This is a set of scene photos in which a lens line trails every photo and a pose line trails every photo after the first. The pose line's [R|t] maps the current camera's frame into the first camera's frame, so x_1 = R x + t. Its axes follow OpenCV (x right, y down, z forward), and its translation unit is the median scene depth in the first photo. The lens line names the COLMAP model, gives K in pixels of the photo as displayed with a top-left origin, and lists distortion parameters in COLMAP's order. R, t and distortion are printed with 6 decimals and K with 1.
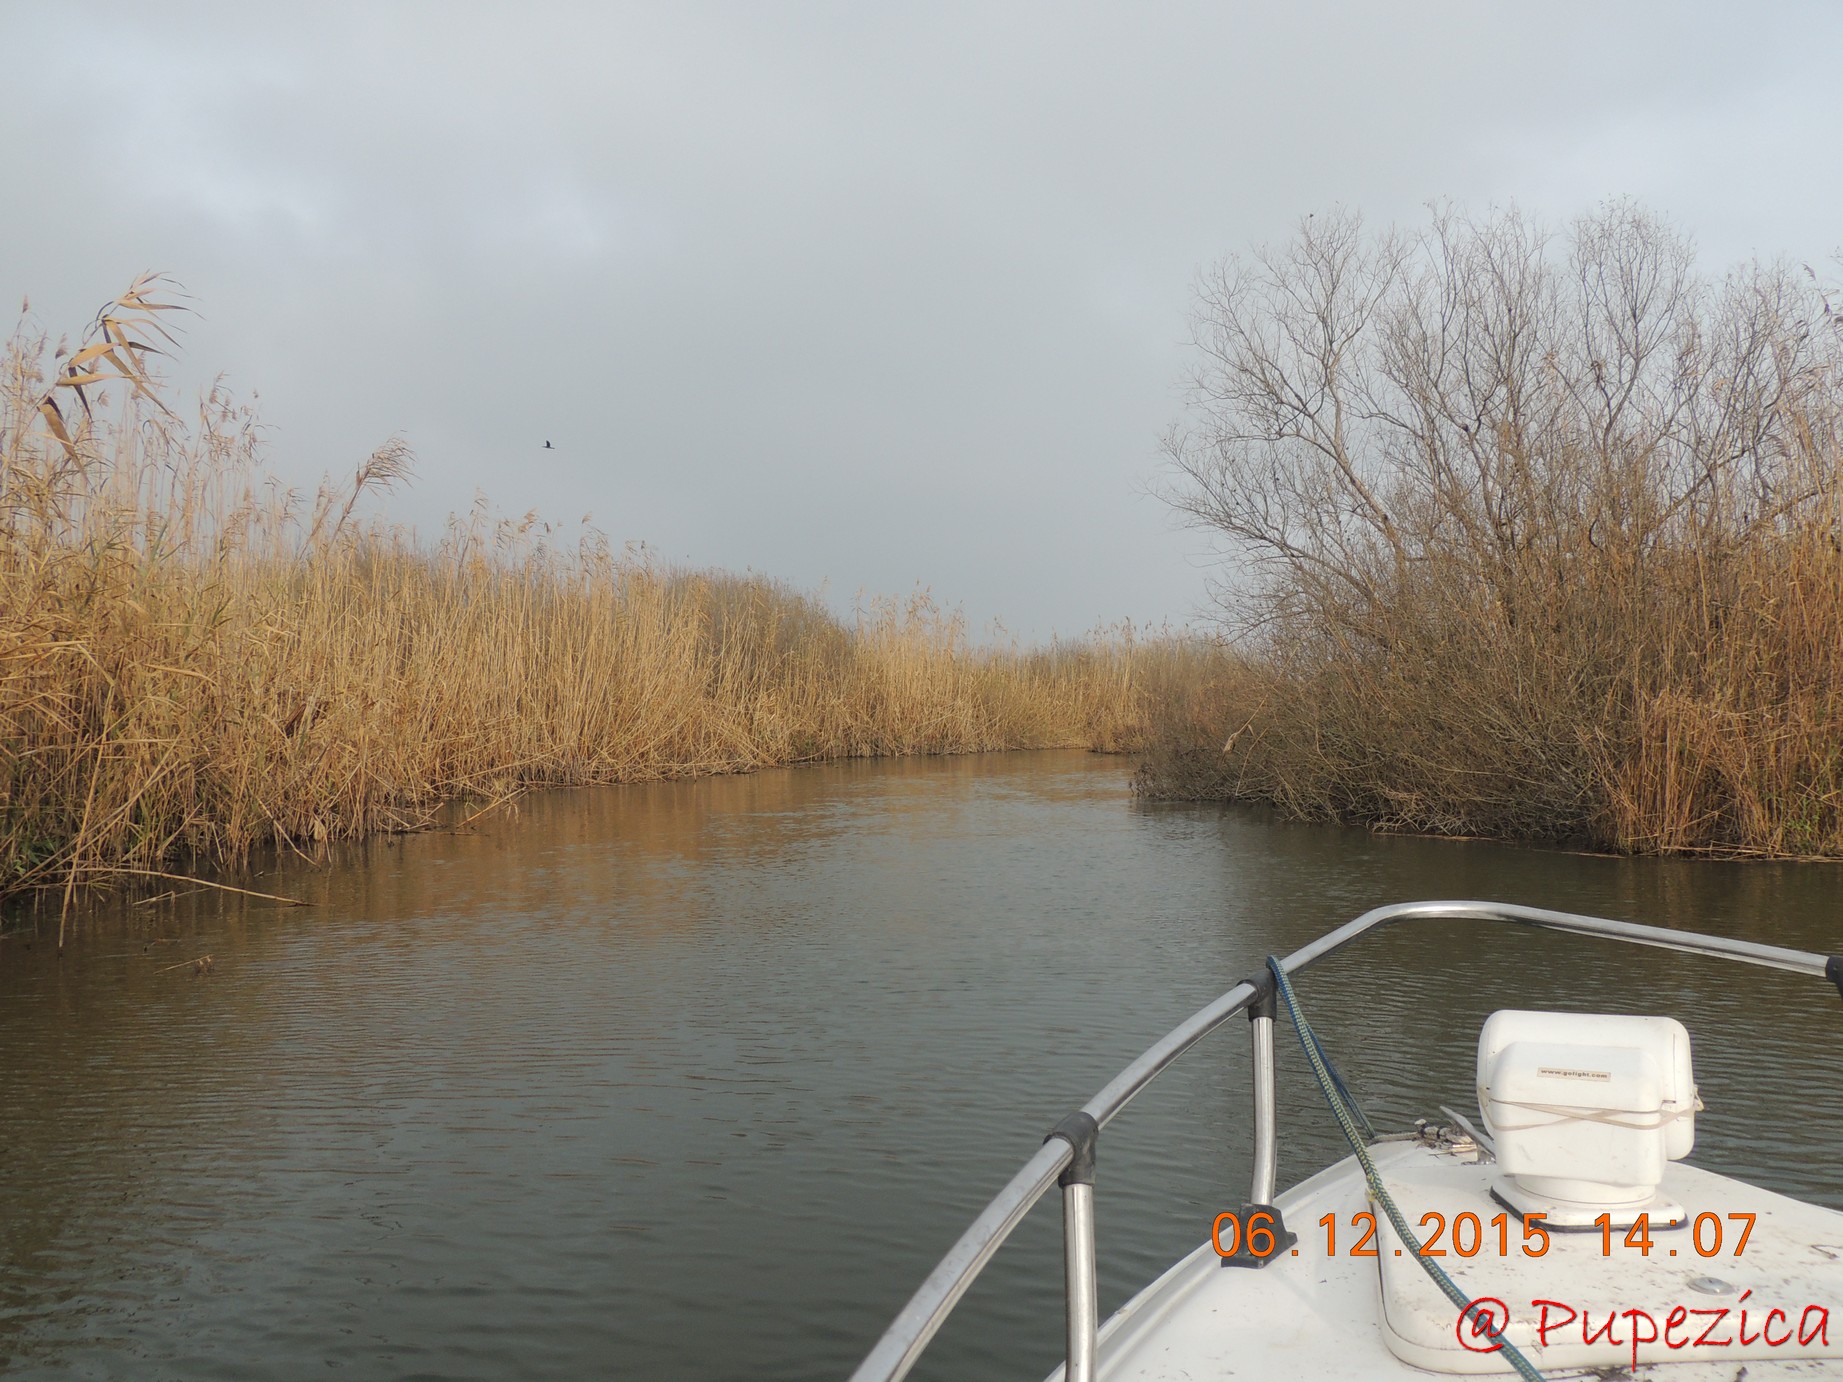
lens RADIAL K [[1492.8, 0, 923.8], [0, 1492.8, 689.4], [0, 0, 1]] dist [-0.001095, 0.000061]
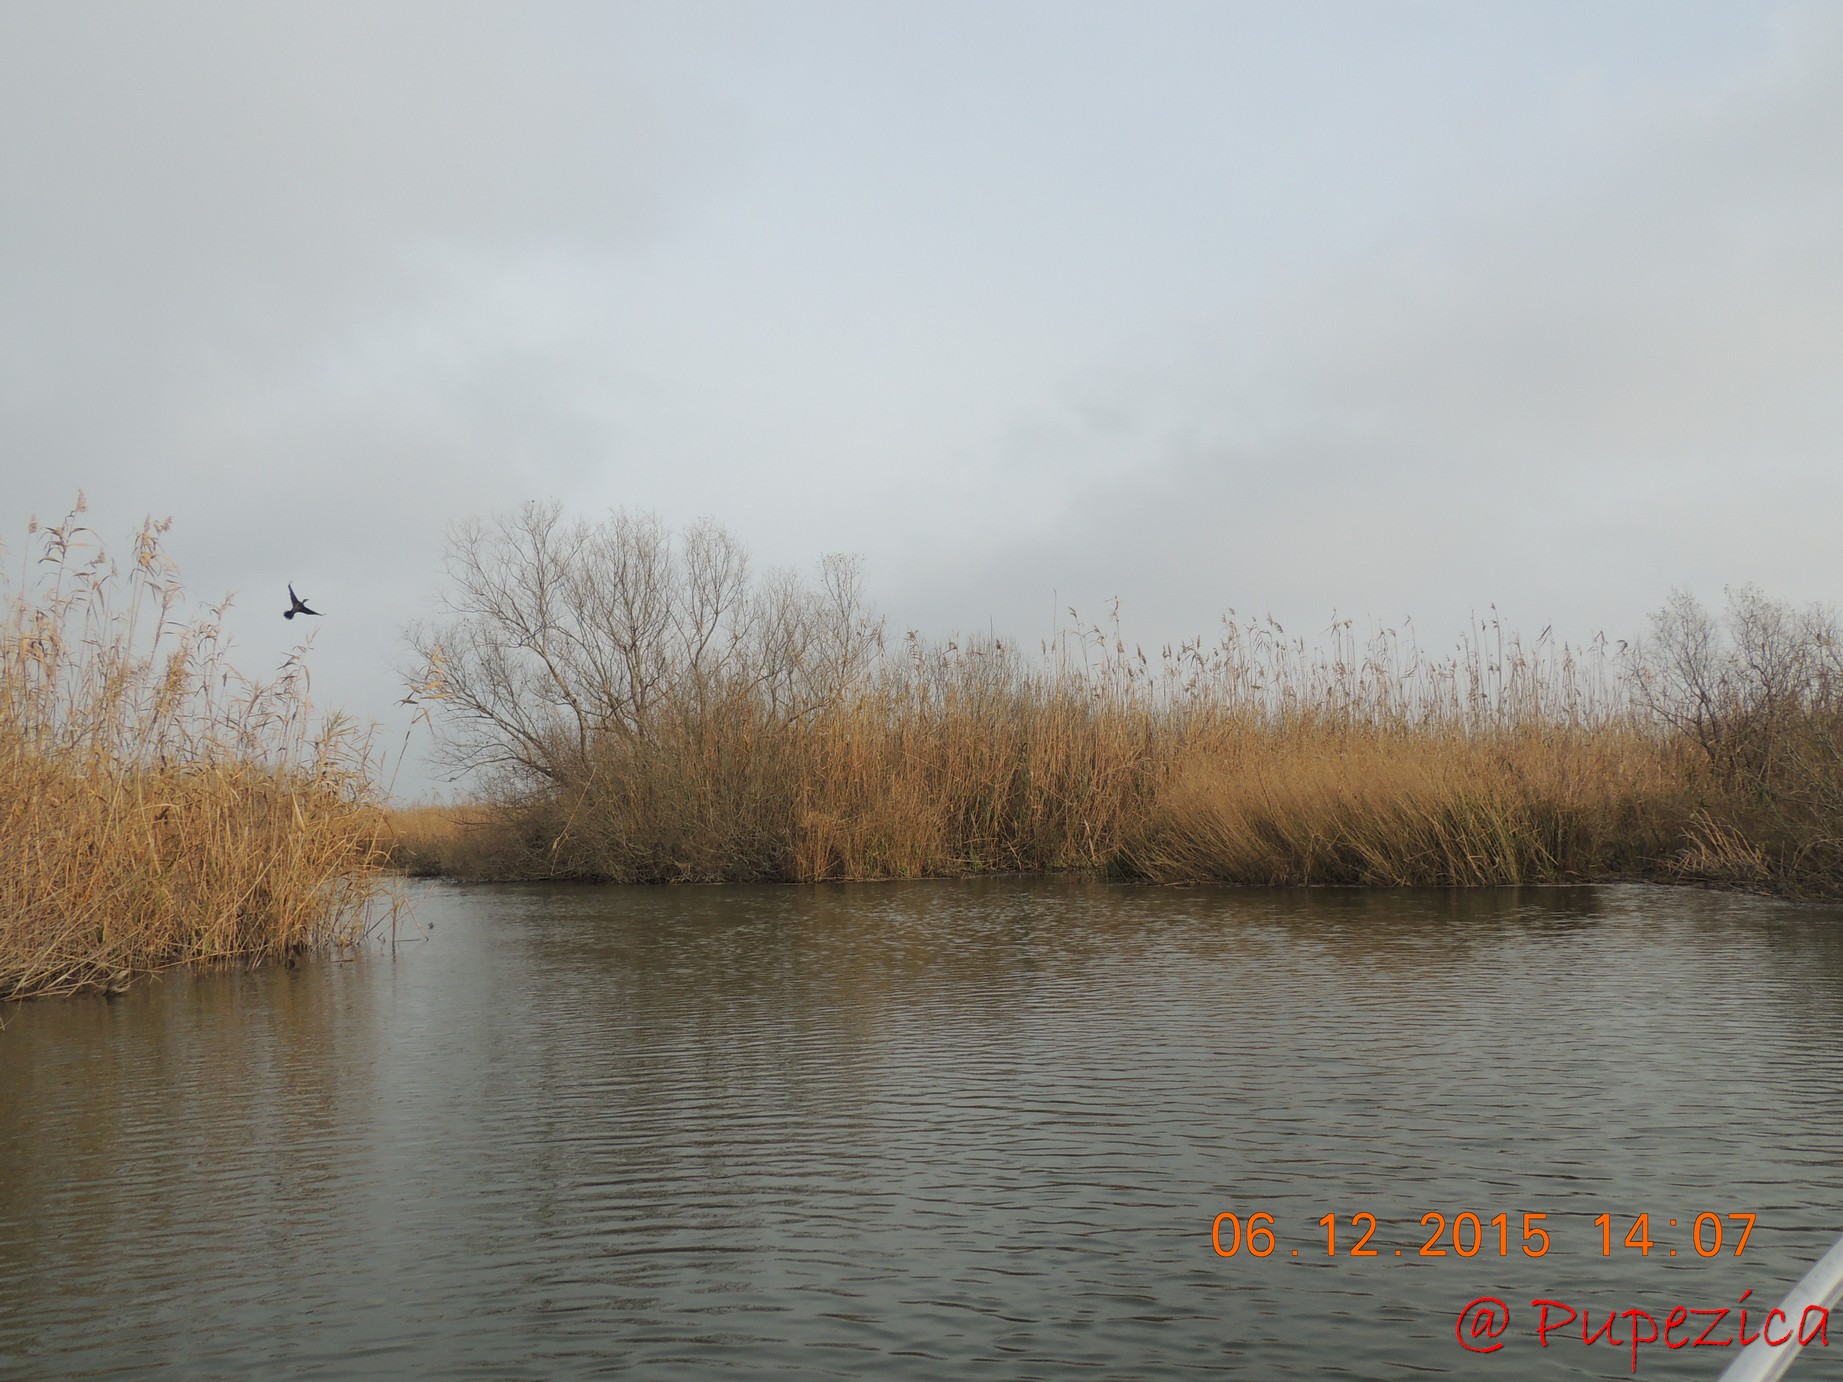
lens RADIAL K [[1492.8, 0, 920.4], [0, 1492.8, 695.7], [0, 0, 1]] dist [-0.001095, 0.000061]
pose [[0.769275, 0.043135, 0.637460, -0.384104], [0.006845, 0.997105, -0.075732, -0.000272], [-0.638881, 0.062622, 0.766753, -0.396200]]
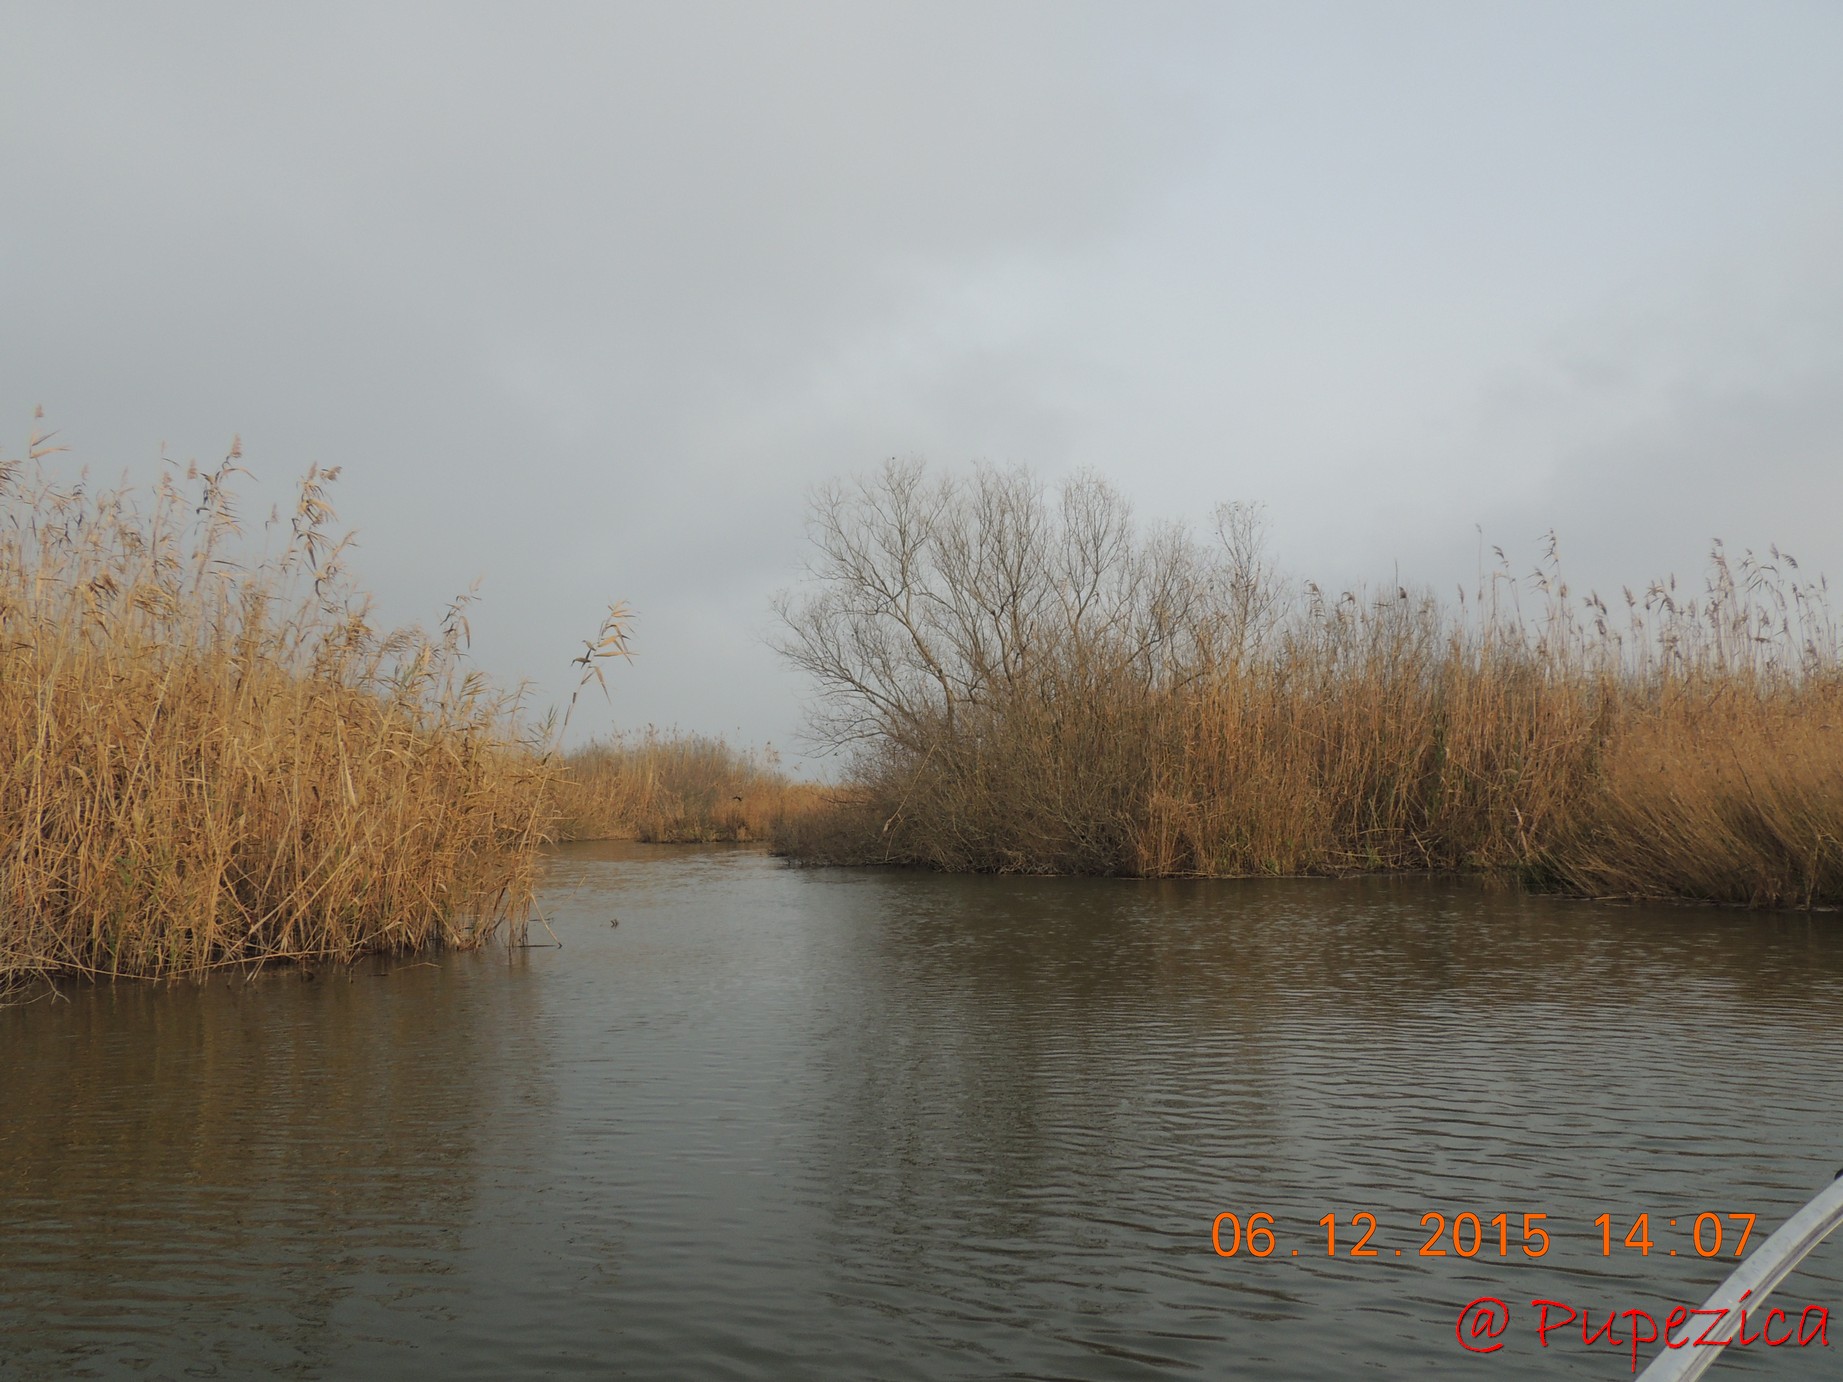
lens RADIAL K [[1492.8, 0, 922.3], [0, 1492.8, 691.3], [0, 0, 1]] dist [-0.001095, 0.000061]
pose [[0.927372, 0.027169, 0.373152, -0.231968], [-0.003365, 0.997925, -0.064294, -0.002421], [-0.374125, 0.058369, 0.925540, -0.308661]]
